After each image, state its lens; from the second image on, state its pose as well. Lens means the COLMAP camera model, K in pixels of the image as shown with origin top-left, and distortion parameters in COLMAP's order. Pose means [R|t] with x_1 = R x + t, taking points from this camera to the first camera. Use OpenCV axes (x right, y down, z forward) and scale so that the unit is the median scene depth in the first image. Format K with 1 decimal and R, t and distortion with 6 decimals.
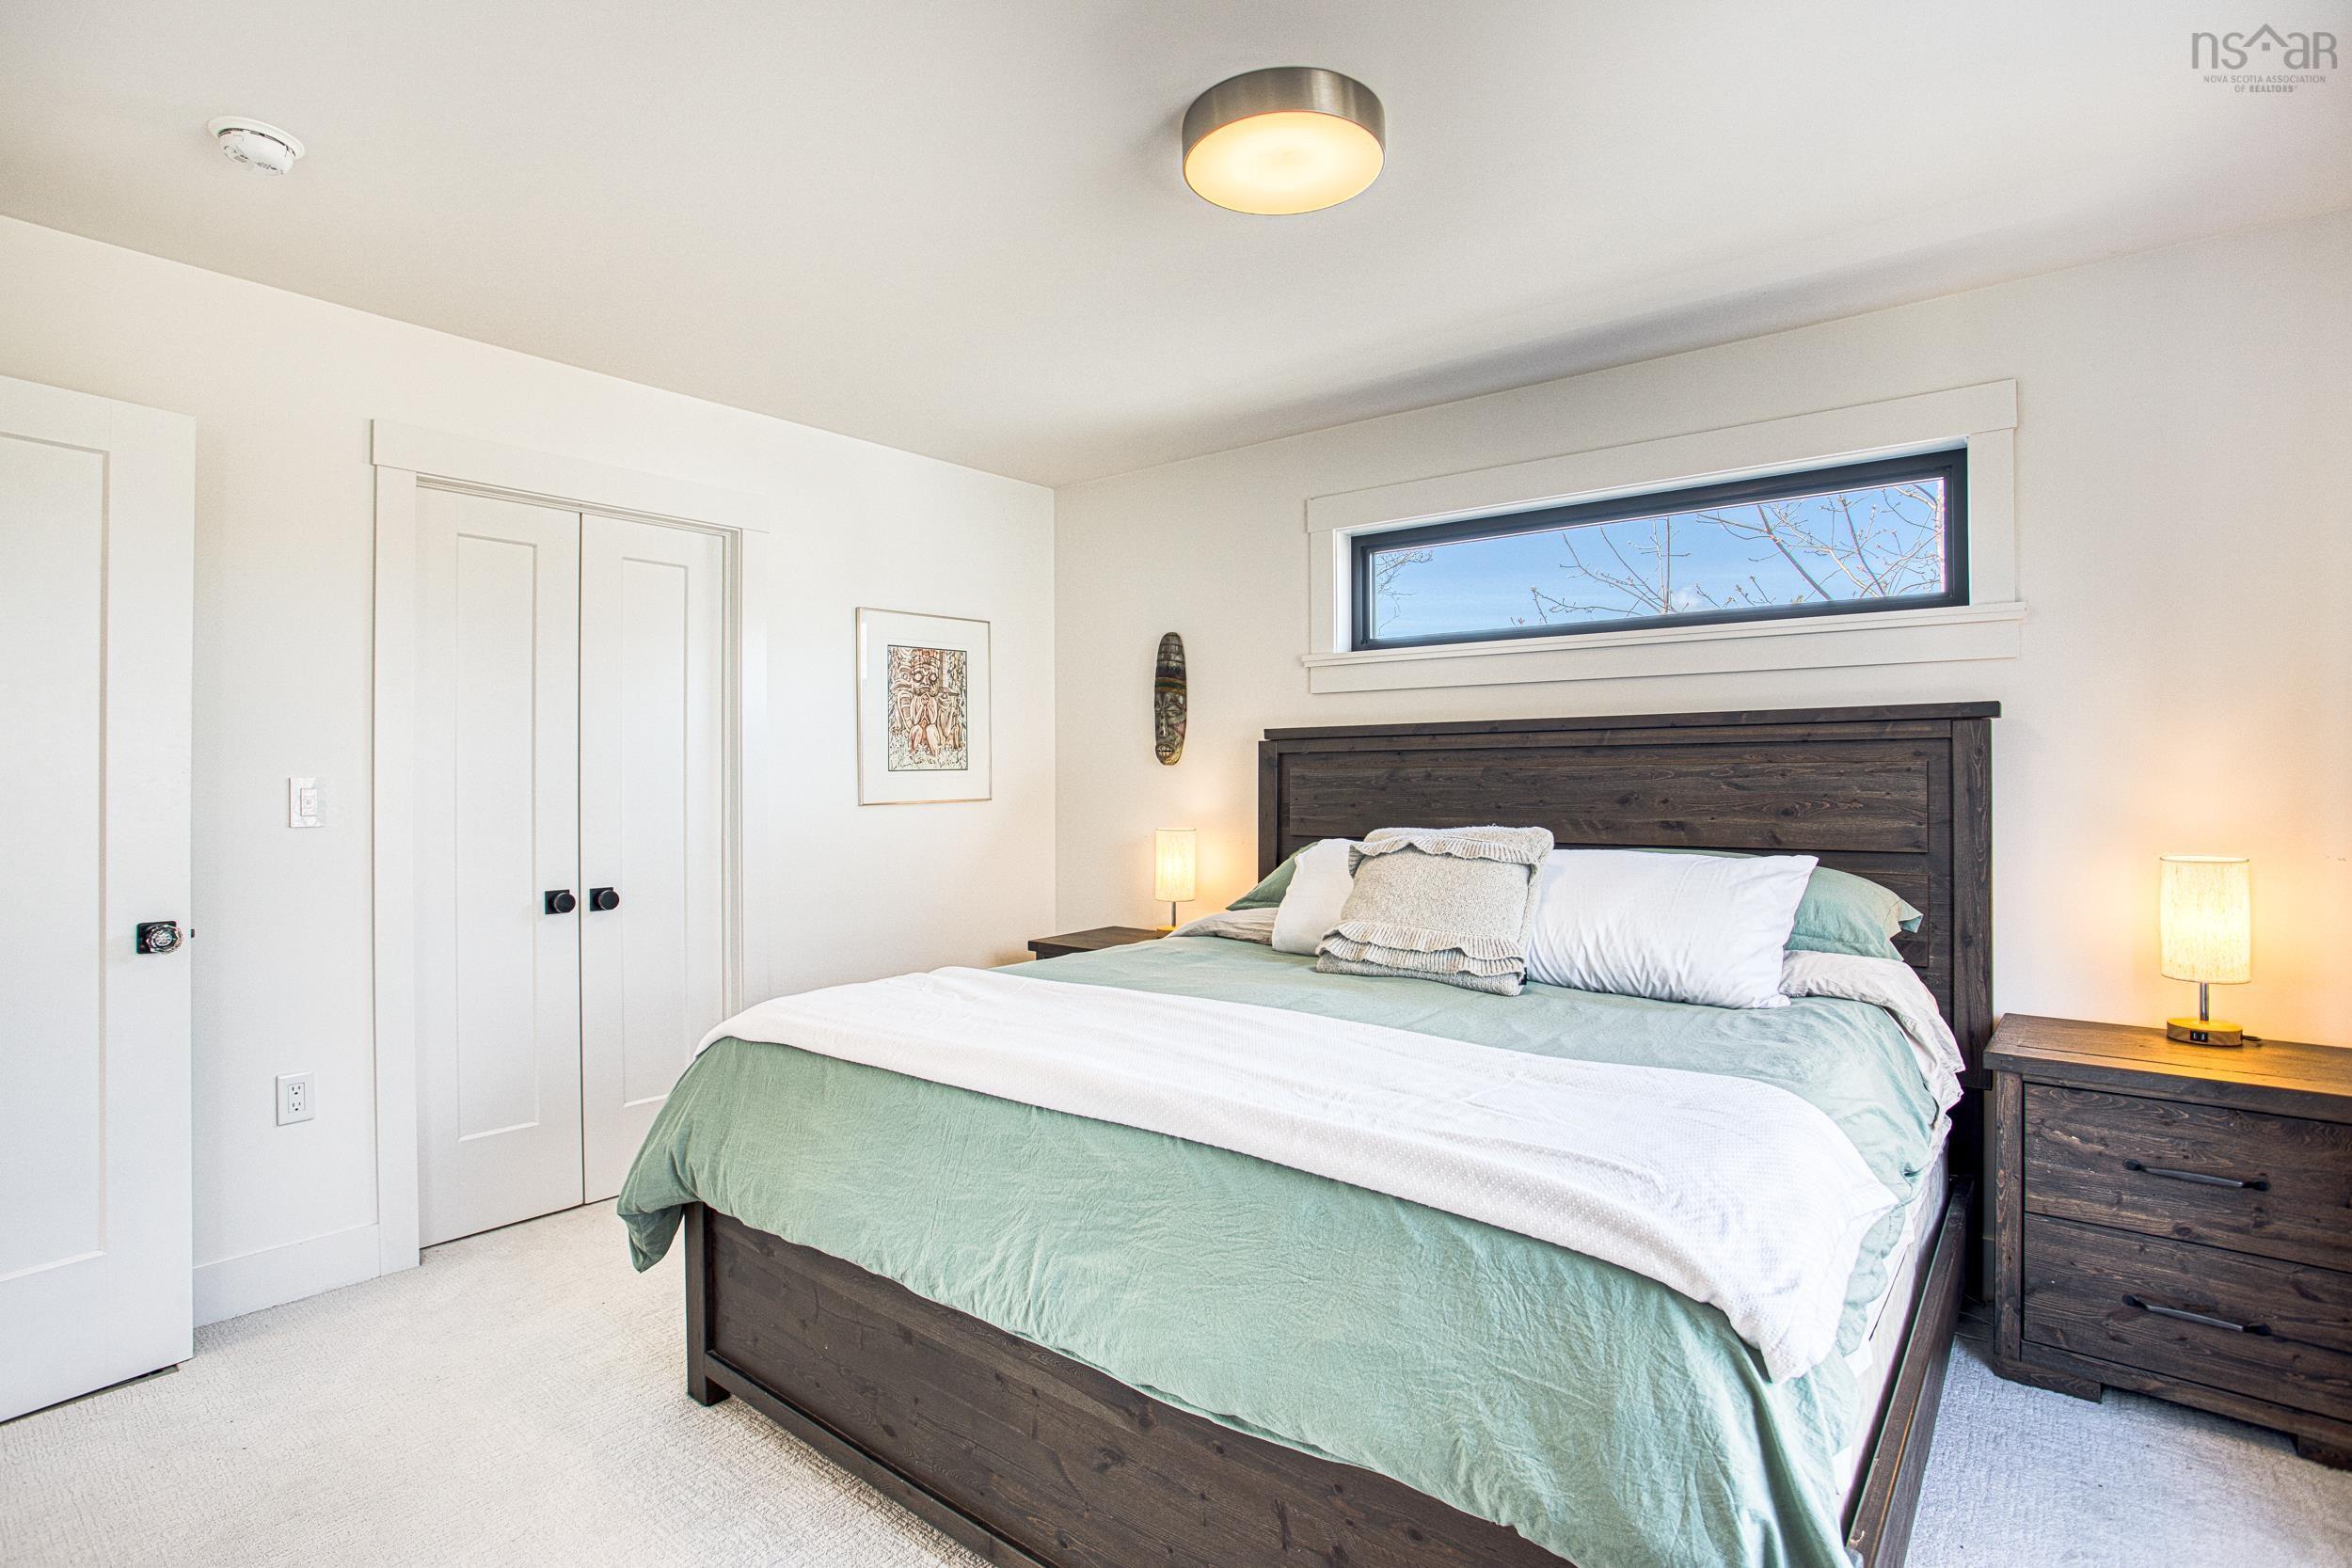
lens RADIAL K [[1148.8, 0, 1163.1], [0, 1148.8, 782.0], [0, 0, 1]] dist [-0.056162, -0.000045]
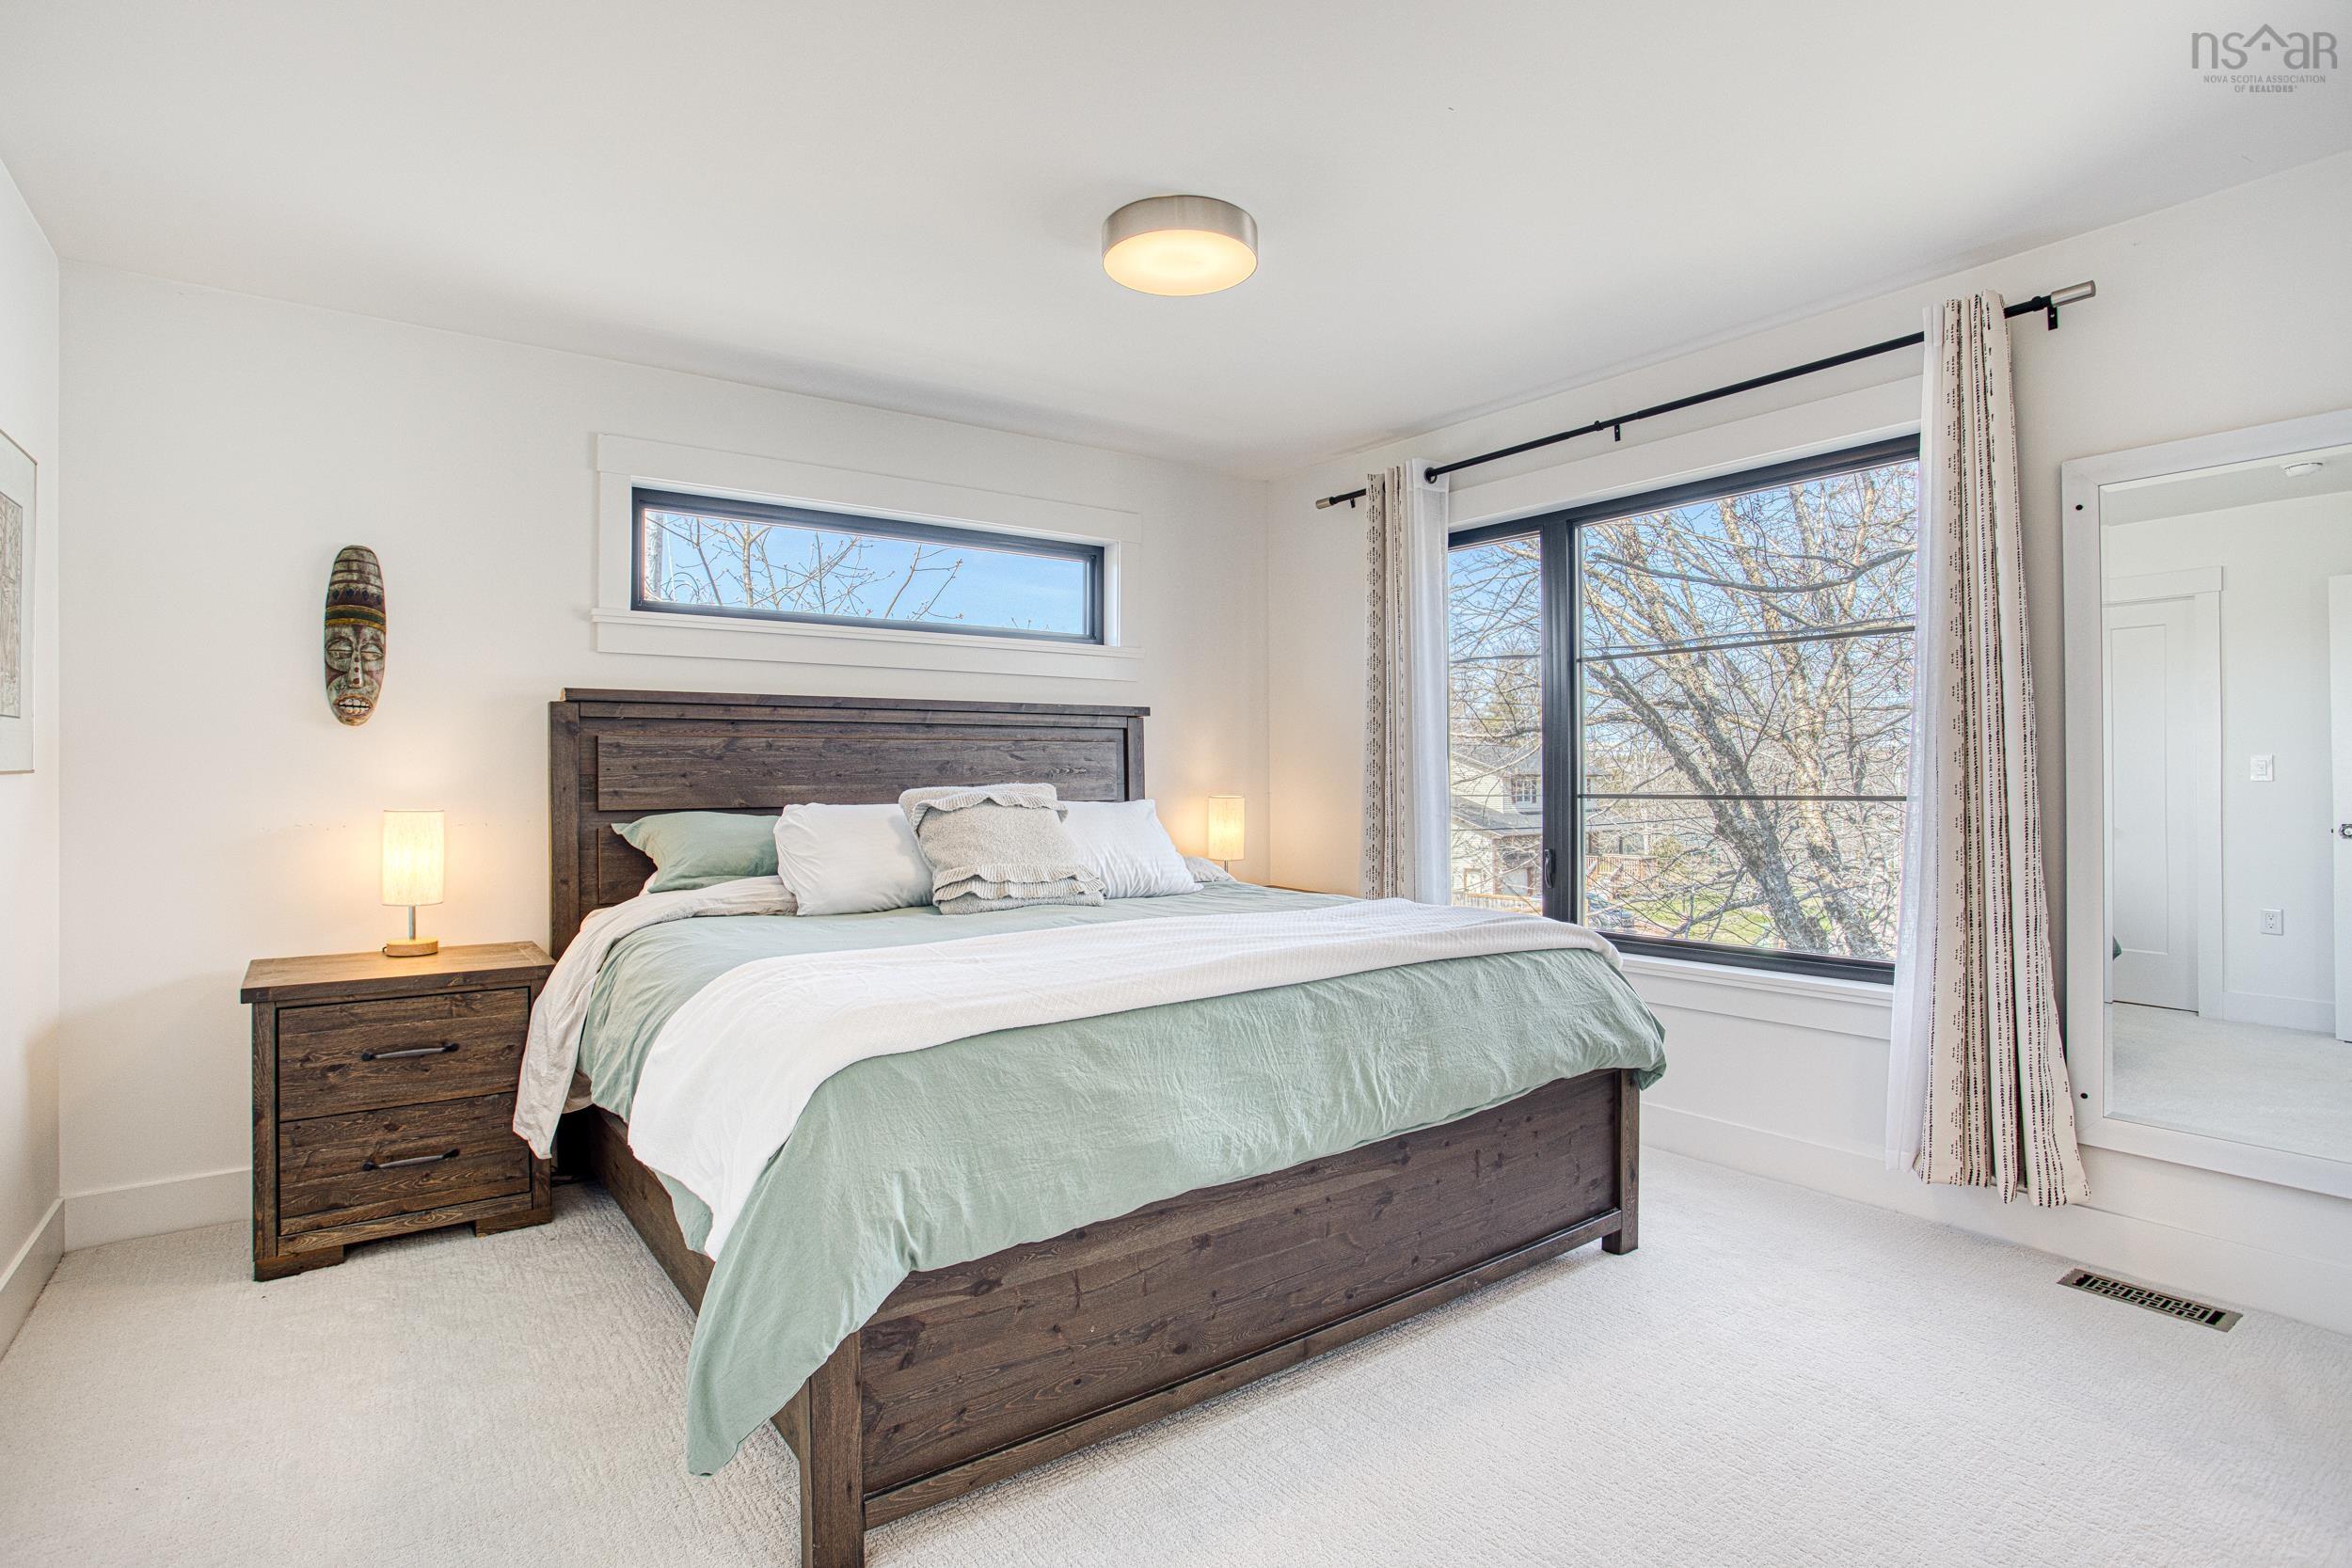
lens RADIAL K [[1148.8, 0, 1160.9], [0, 1148.8, 770.0], [0, 0, 1]] dist [-0.056162, -0.000045]
pose [[0.263043, 0.006414, 0.964763, -0.713072], [0.004840, 0.999957, -0.007967, 0.028130], [-0.964772, 0.006765, 0.263000, 0.417608]]
